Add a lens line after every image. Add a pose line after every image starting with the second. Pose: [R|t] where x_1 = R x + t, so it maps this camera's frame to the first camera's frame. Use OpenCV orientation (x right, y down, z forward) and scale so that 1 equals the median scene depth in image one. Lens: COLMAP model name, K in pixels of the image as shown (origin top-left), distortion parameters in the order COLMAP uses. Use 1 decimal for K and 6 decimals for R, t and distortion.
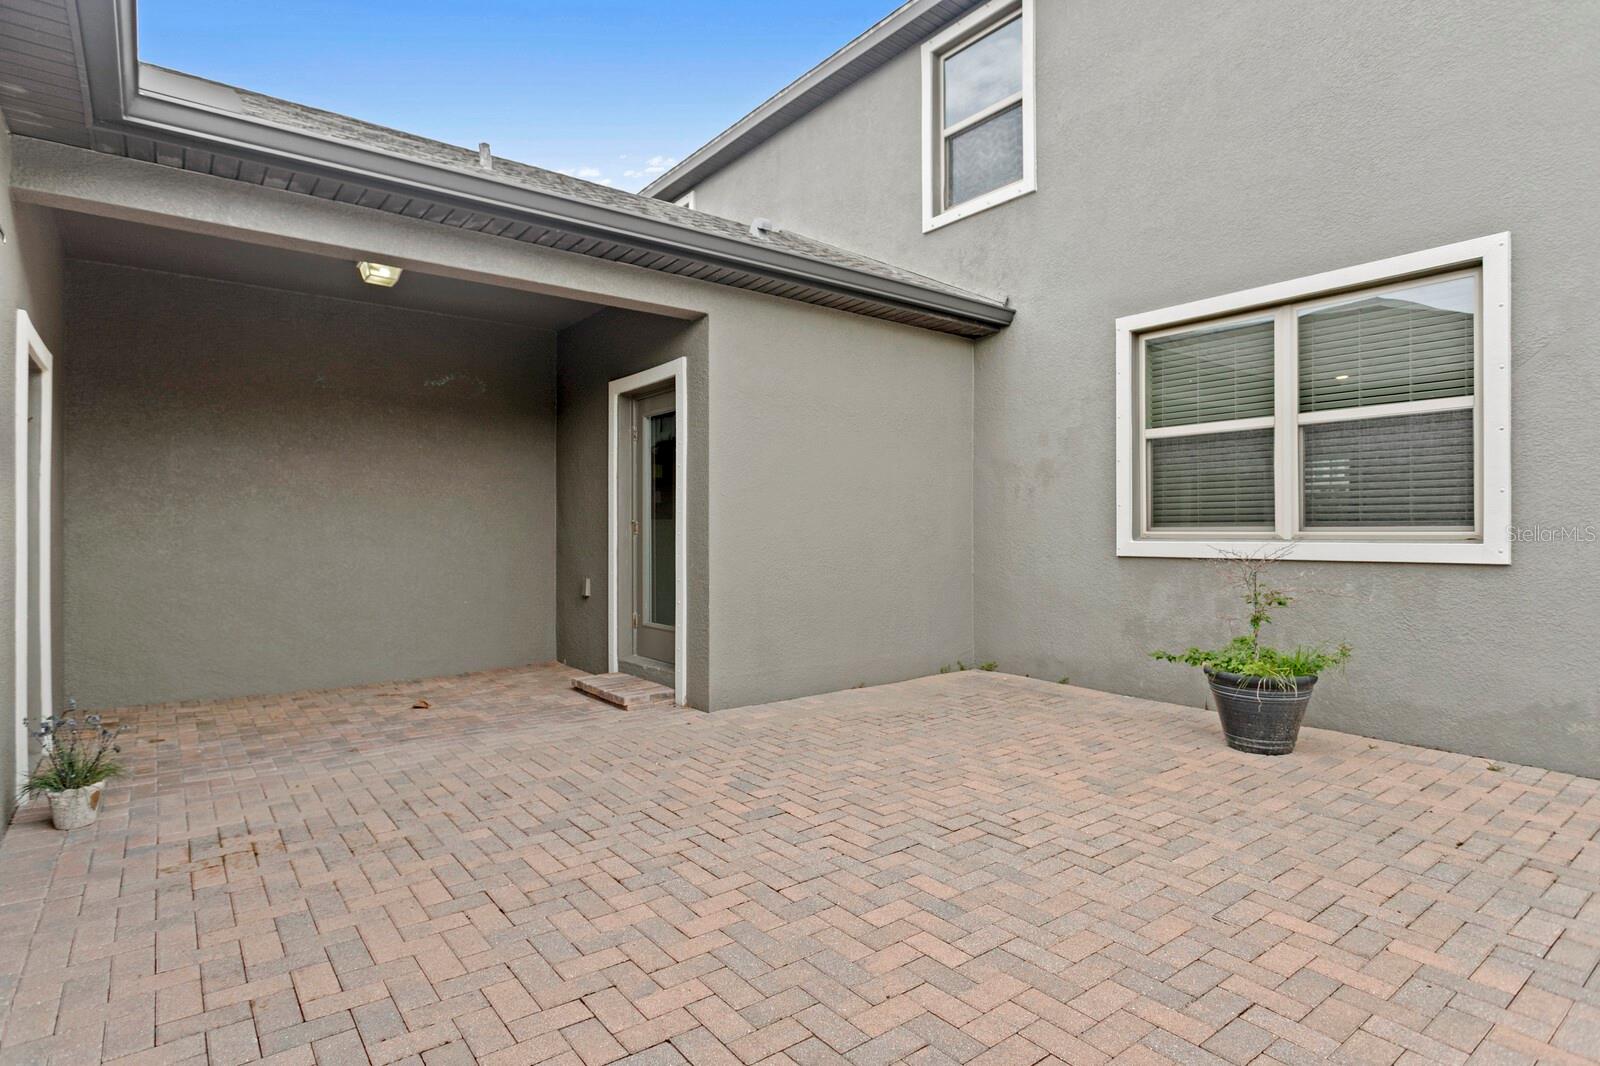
lens RADIAL K [[830.1, 0, 785.1], [0, 830.1, 533.7], [0, 0, 1]] dist [-0.006503, 0.000992]
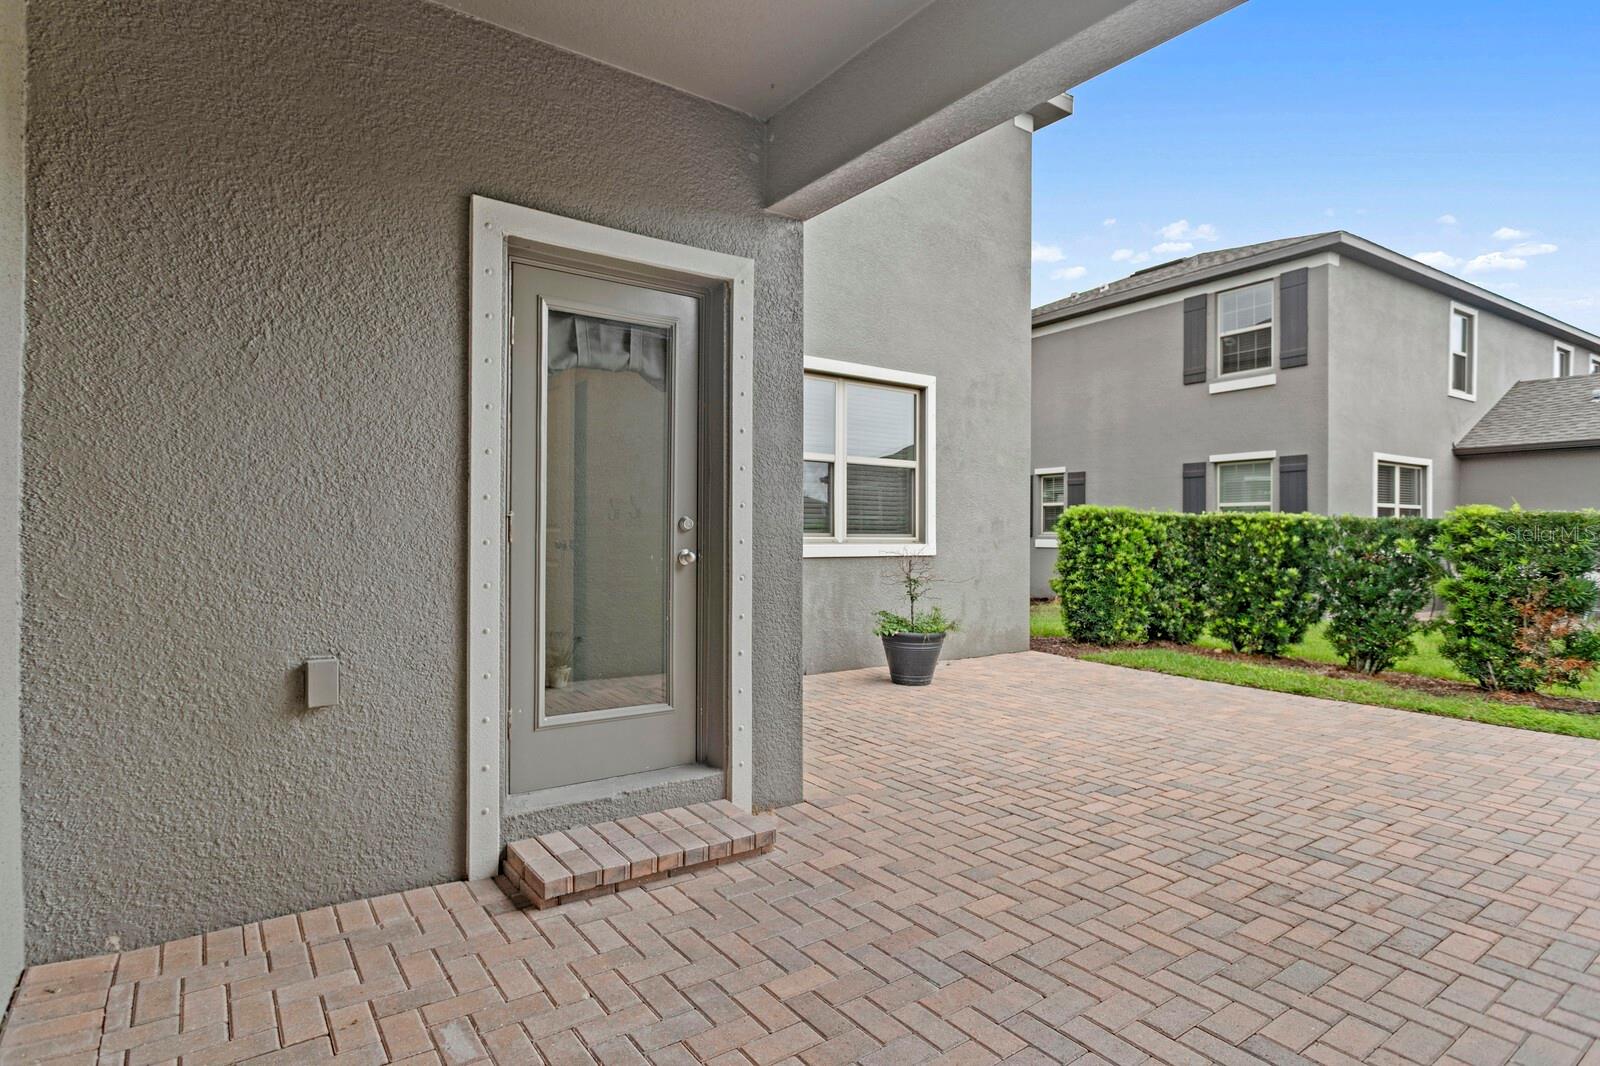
lens RADIAL K [[830.1, 0, 785.1], [0, 830.1, 533.7], [0, 0, 1]] dist [-0.006503, 0.000992]
pose [[0.026466, 0.000501, 0.999650, -1.080190], [-0.009005, 0.999959, -0.000263, -0.009440], [-0.999609, -0.008995, 0.026470, 1.374066]]
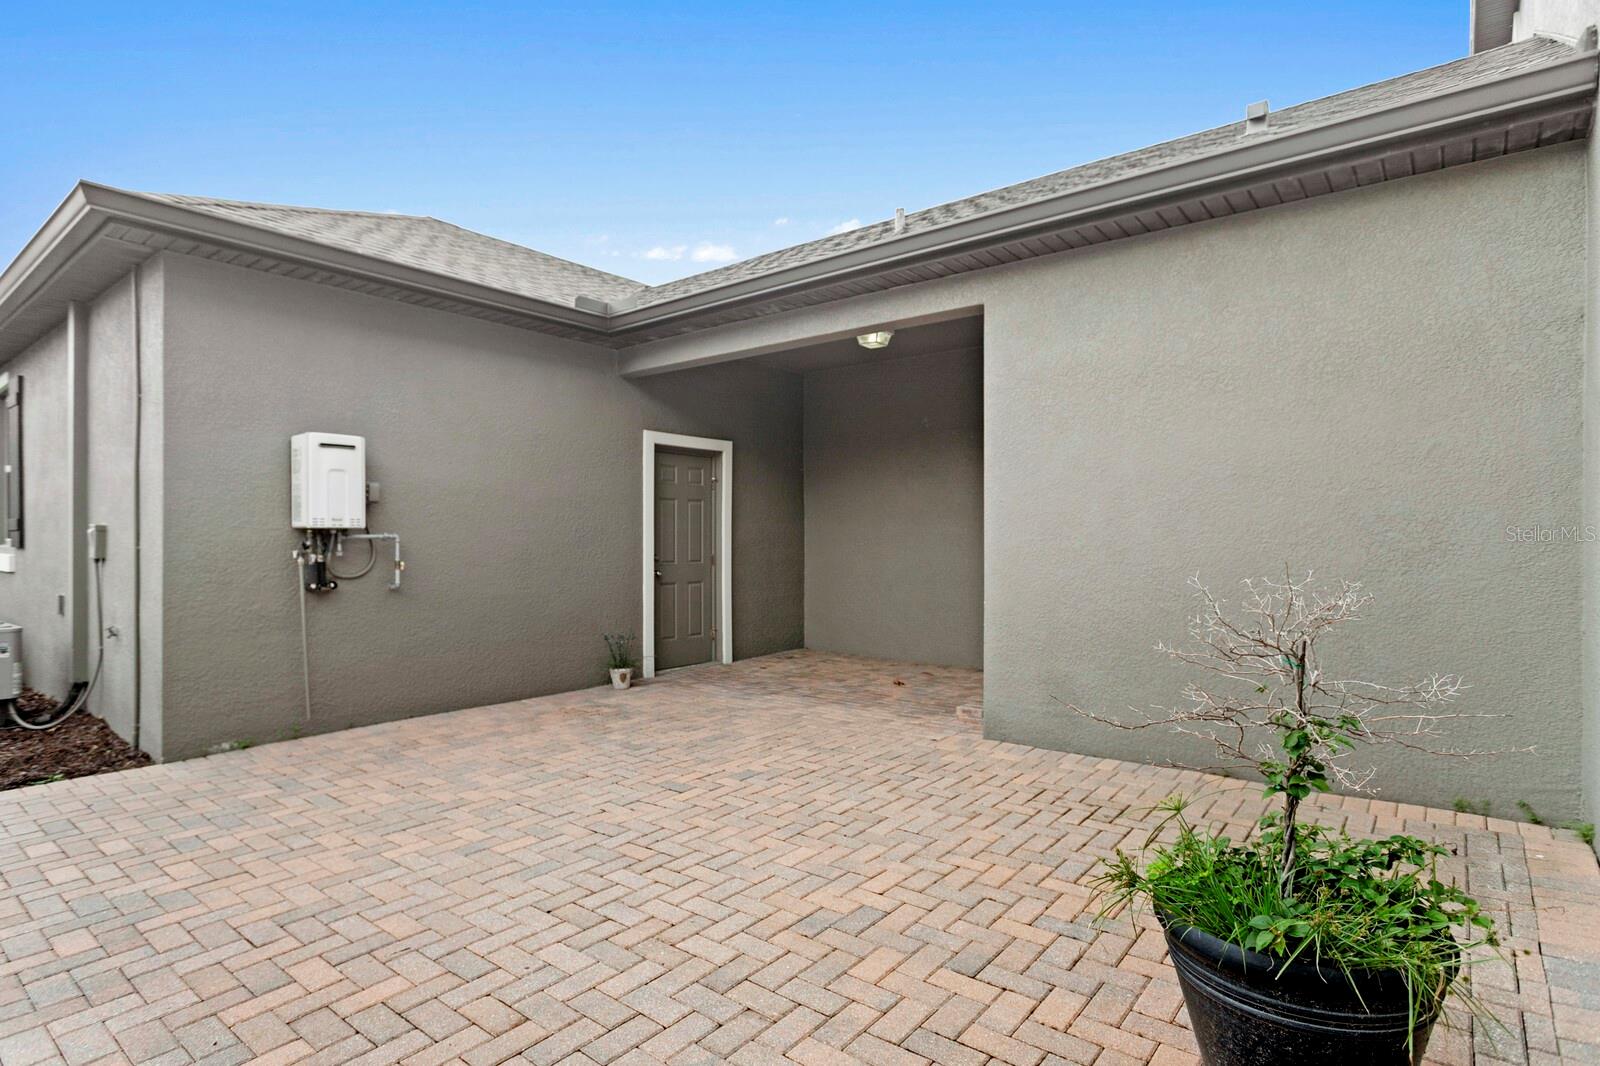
lens RADIAL K [[830.1, 0, 785.1], [0, 830.1, 533.7], [0, 0, 1]] dist [-0.006503, 0.000992]
pose [[0.236182, -0.004196, -0.971700, 1.028073], [0.002907, 0.999989, -0.003612, -0.012301], [0.971705, -0.001972, 0.236191, 0.785991]]
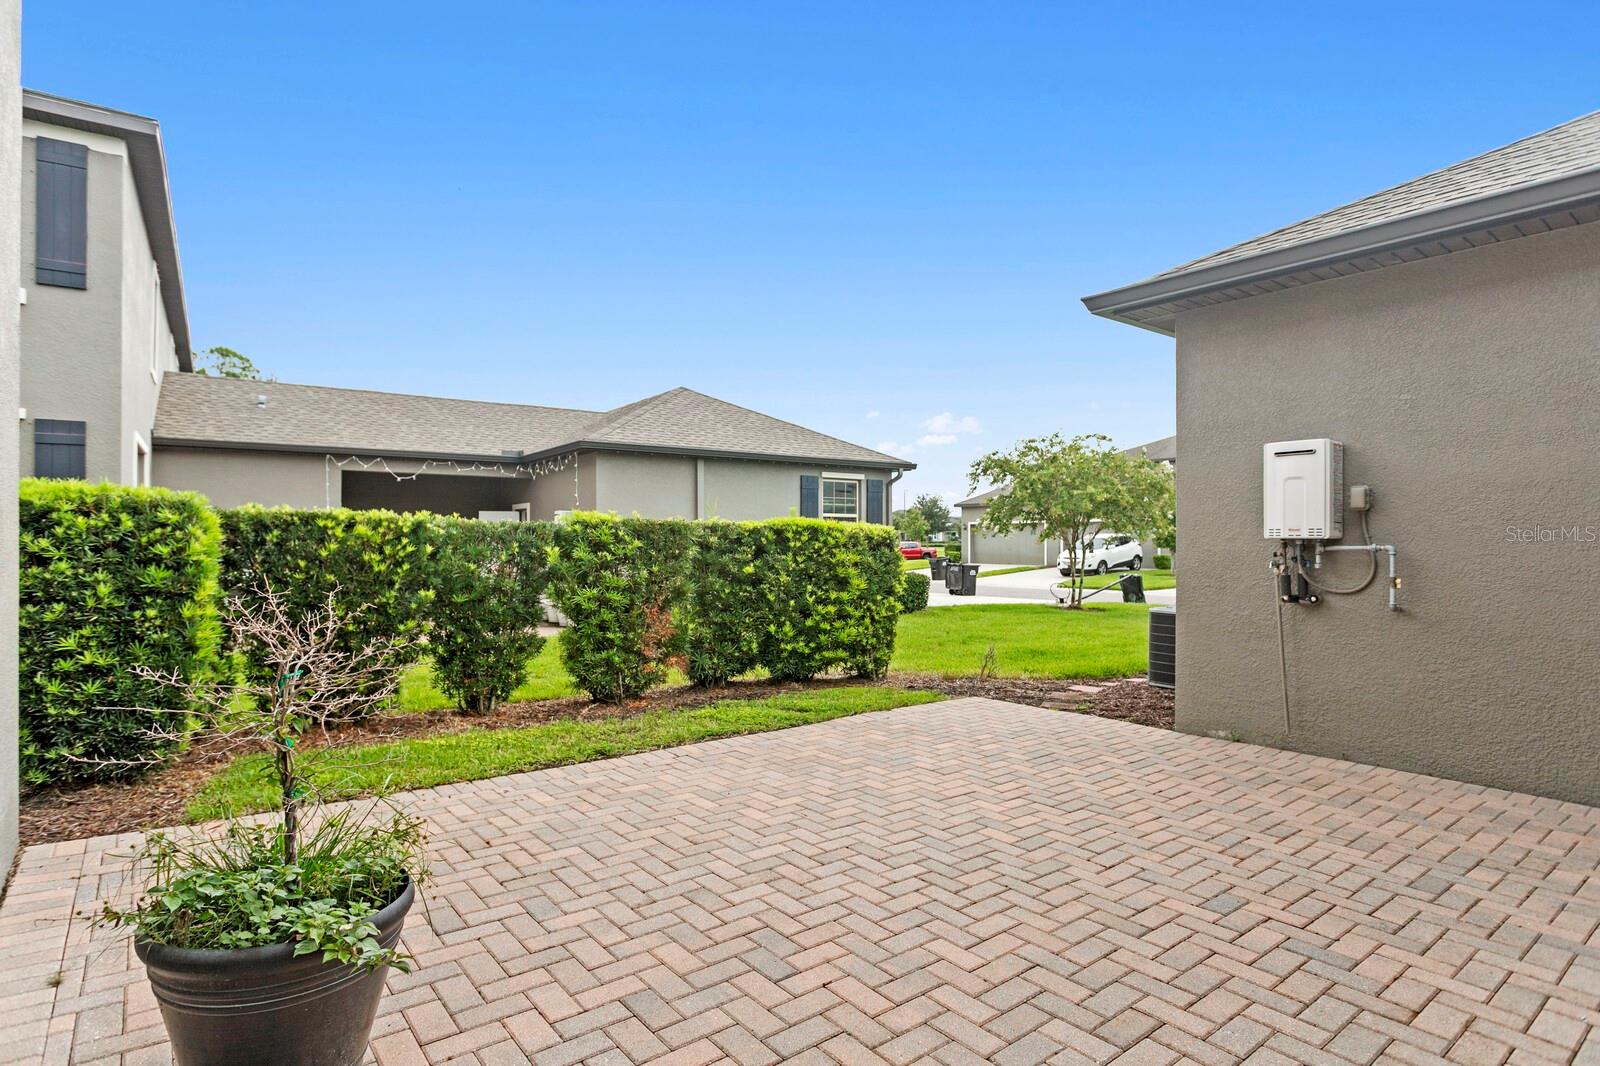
lens RADIAL K [[830.1, 0, 785.1], [0, 830.1, 533.7], [0, 0, 1]] dist [-0.006503, 0.000992]
pose [[-0.999925, -0.002255, -0.012058, 0.377168], [-0.002125, 0.999940, -0.010774, -0.020251], [0.012082, -0.010748, -0.999869, 1.642018]]
